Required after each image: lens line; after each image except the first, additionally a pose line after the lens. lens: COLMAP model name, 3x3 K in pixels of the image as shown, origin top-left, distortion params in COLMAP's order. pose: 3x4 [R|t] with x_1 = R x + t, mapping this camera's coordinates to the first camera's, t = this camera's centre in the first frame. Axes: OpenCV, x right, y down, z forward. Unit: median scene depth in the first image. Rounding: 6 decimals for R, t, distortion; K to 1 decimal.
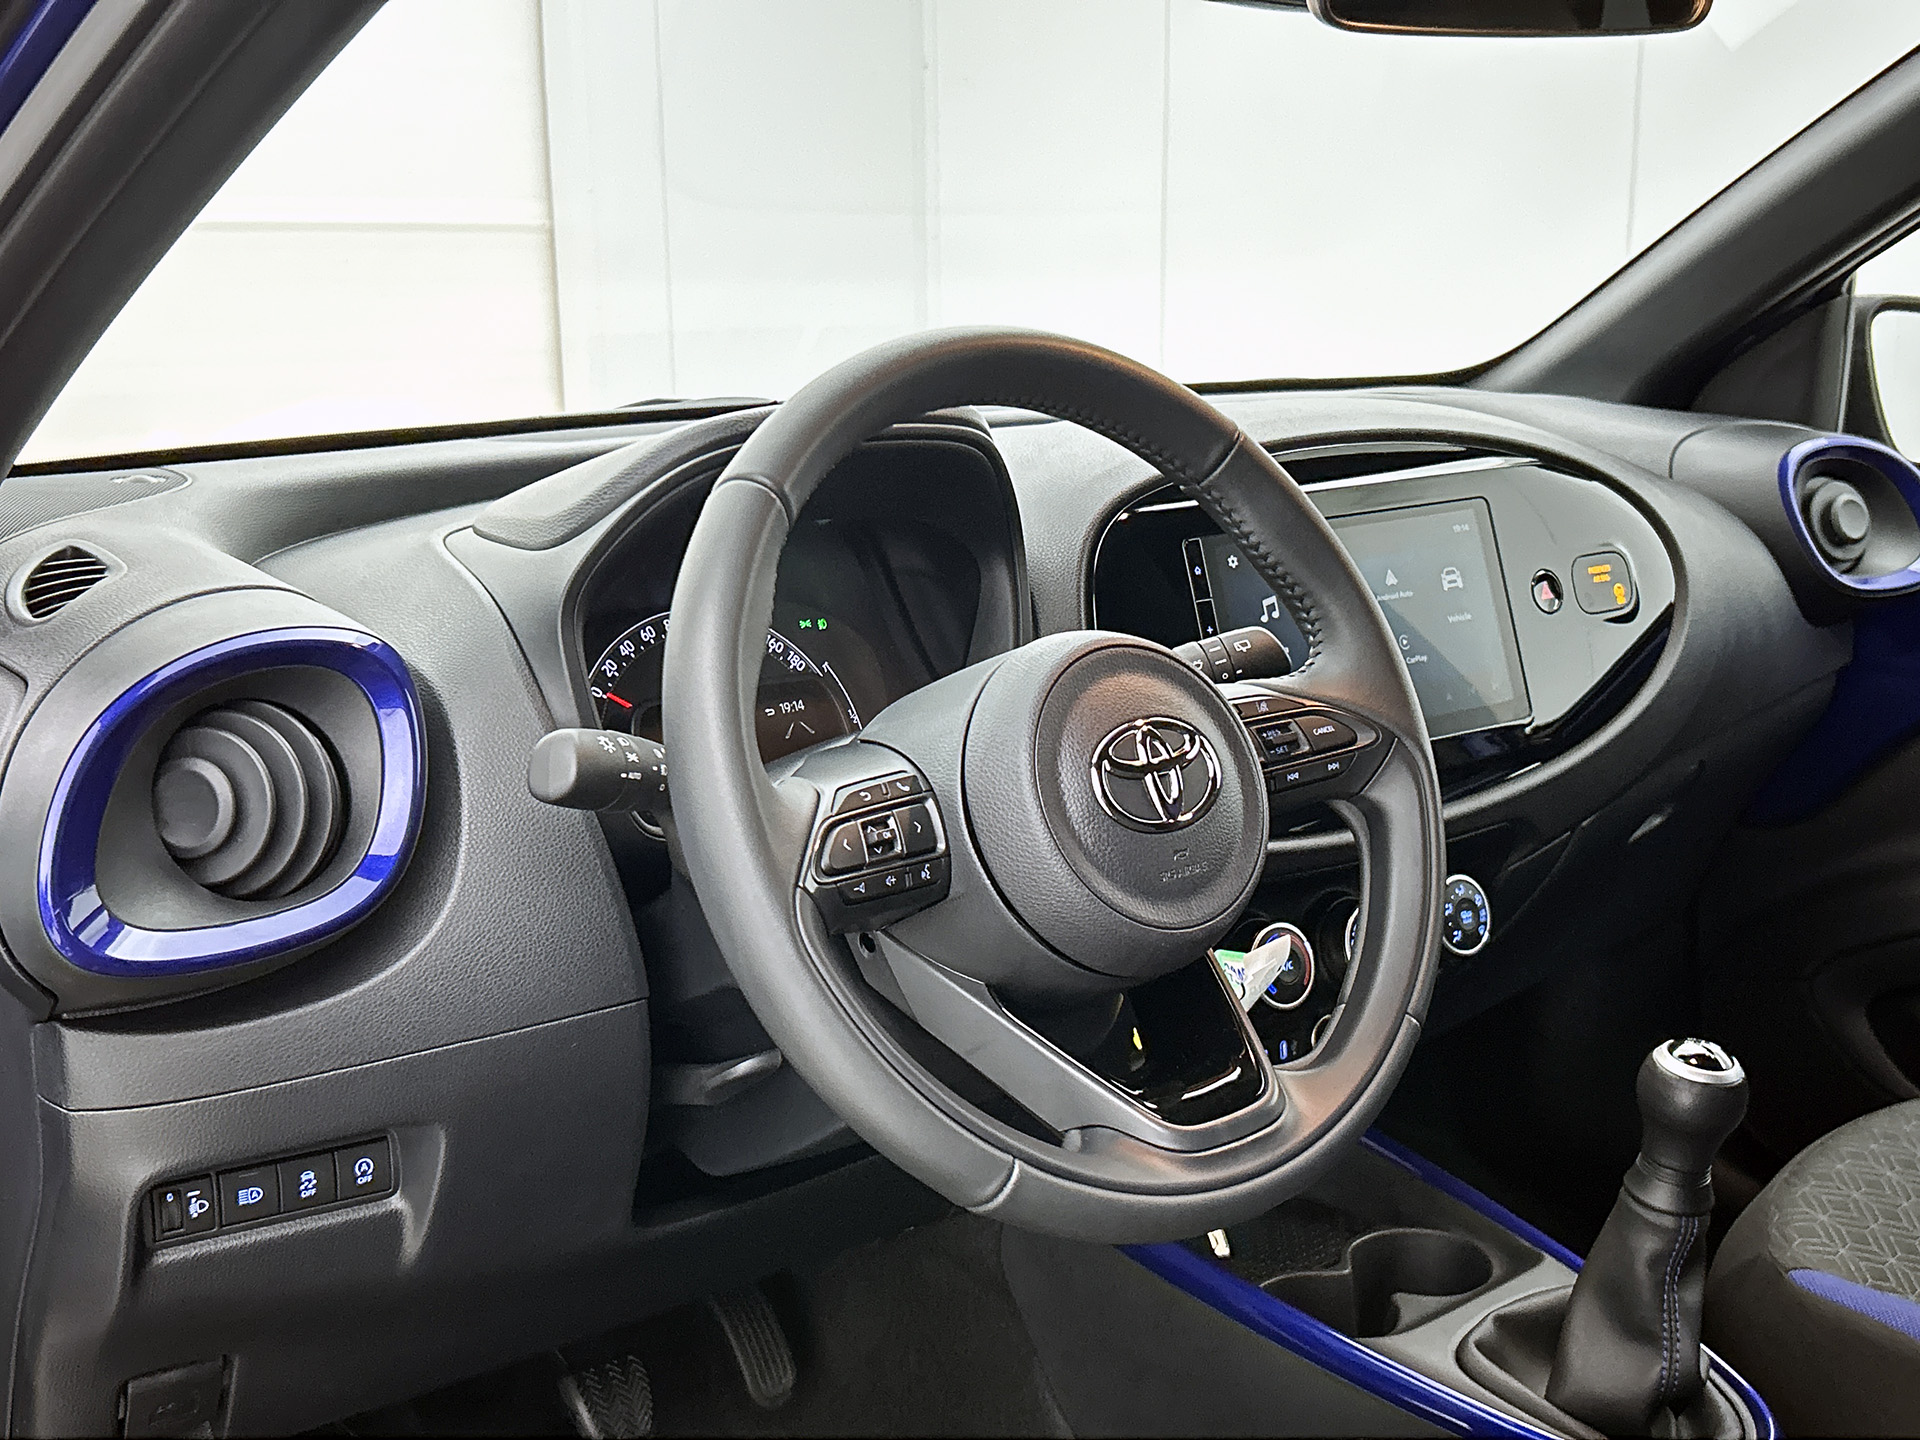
lens RADIAL K [[2054.8, 0, 960.0], [0, 2054.8, 720.0], [0, 0, 1]] dist [0.007106, 0.012040]
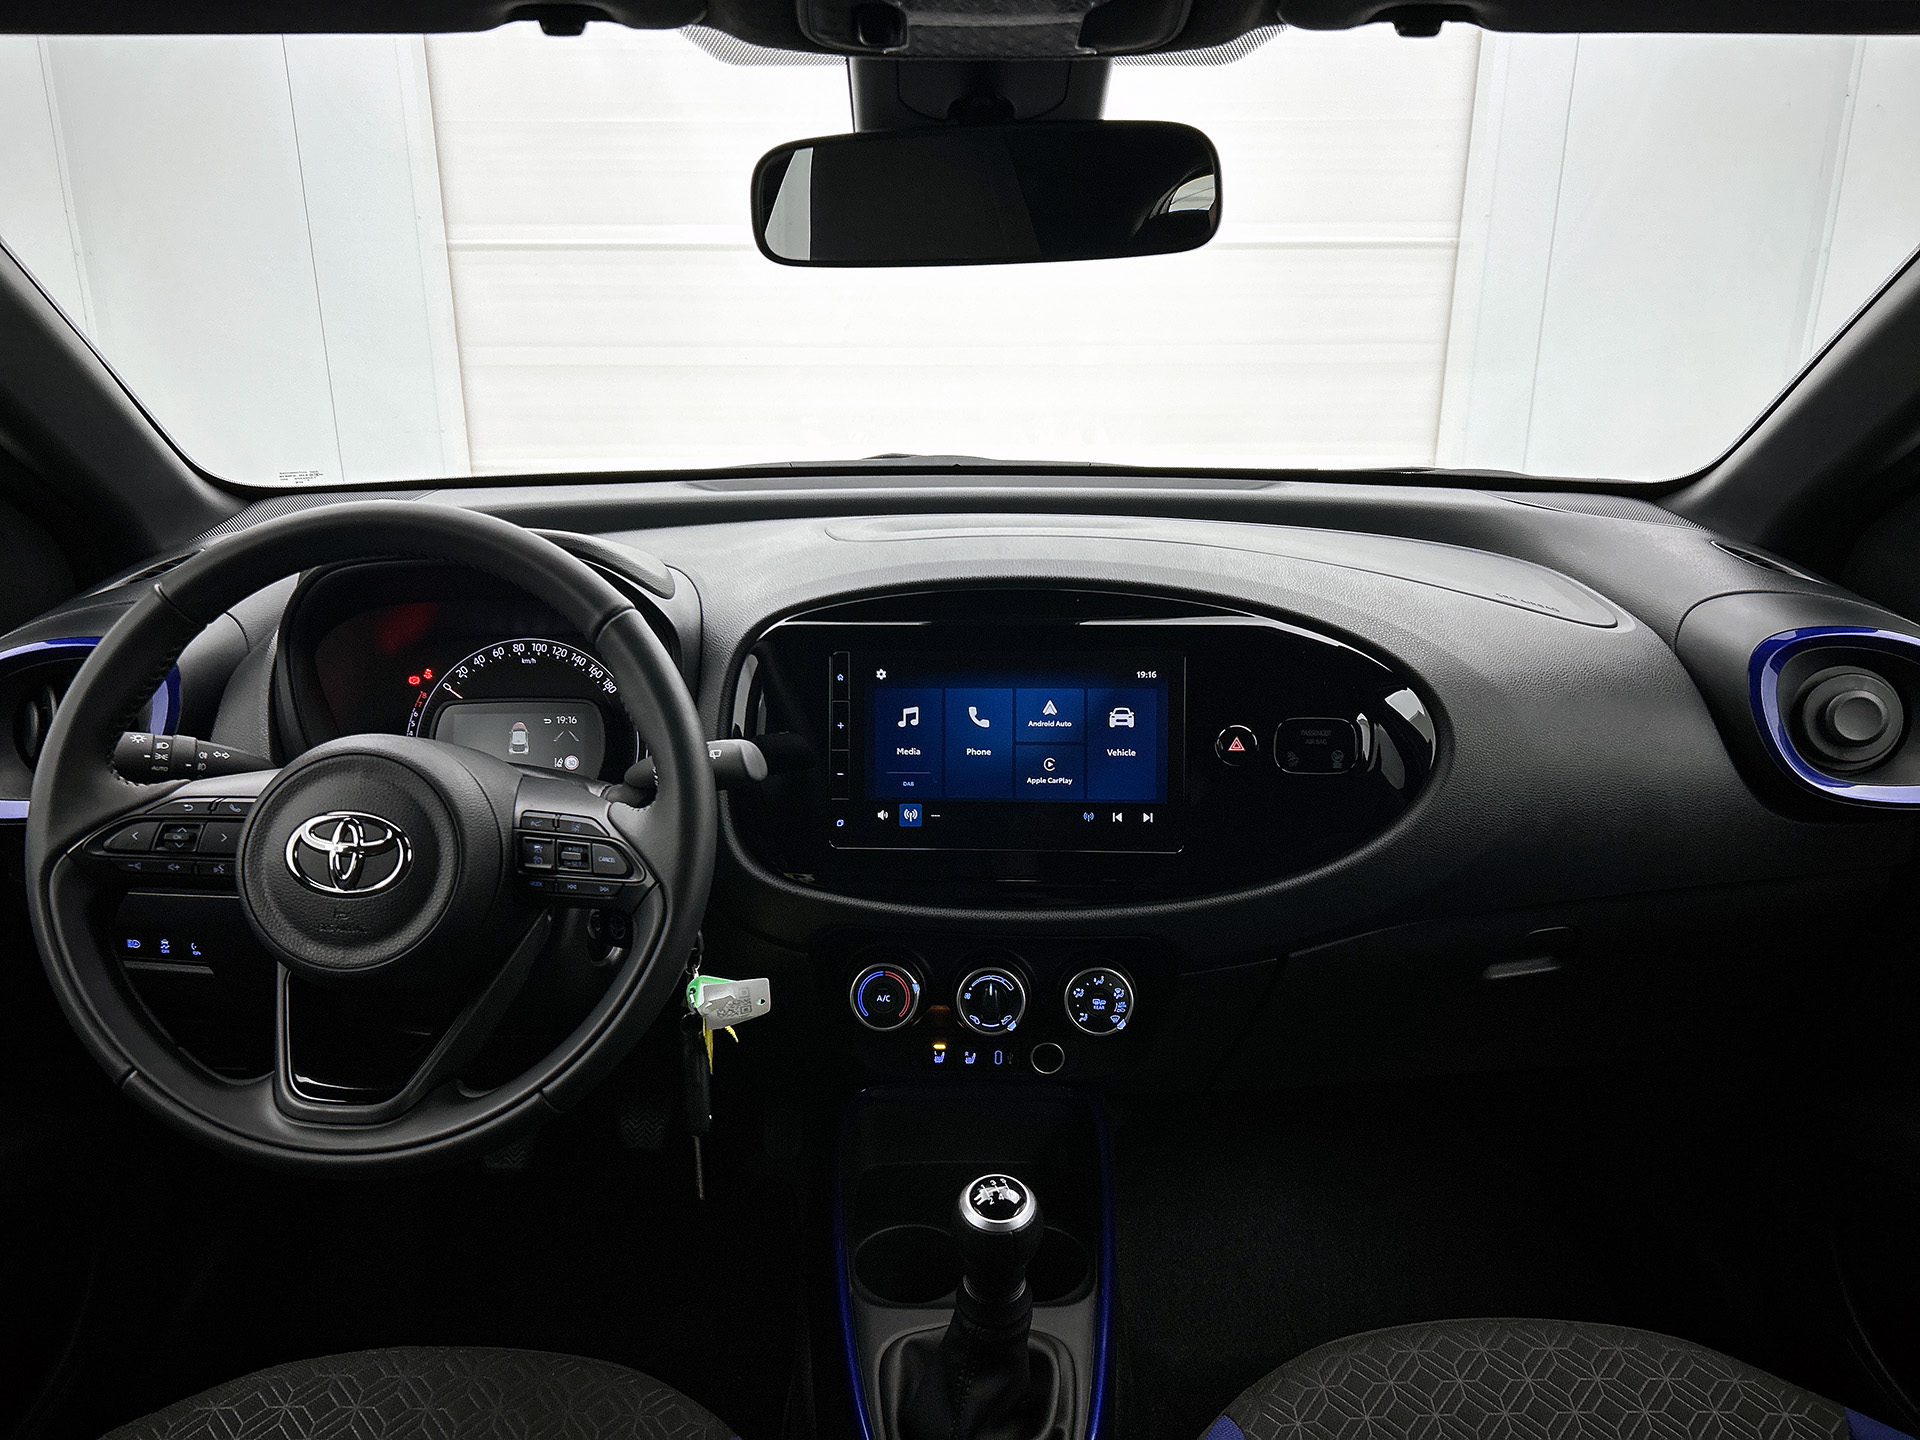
lens RADIAL K [[1422.2, 0, 960.0], [0, 1422.2, 720.0], [0, 0, 1]] dist [0.052255, -0.167058]
pose [[0.796172, 0.210442, -0.567295, 0.639824], [-0.147837, 0.976811, 0.154872, -0.183377], [0.586732, -0.039438, 0.808821, 0.324782]]
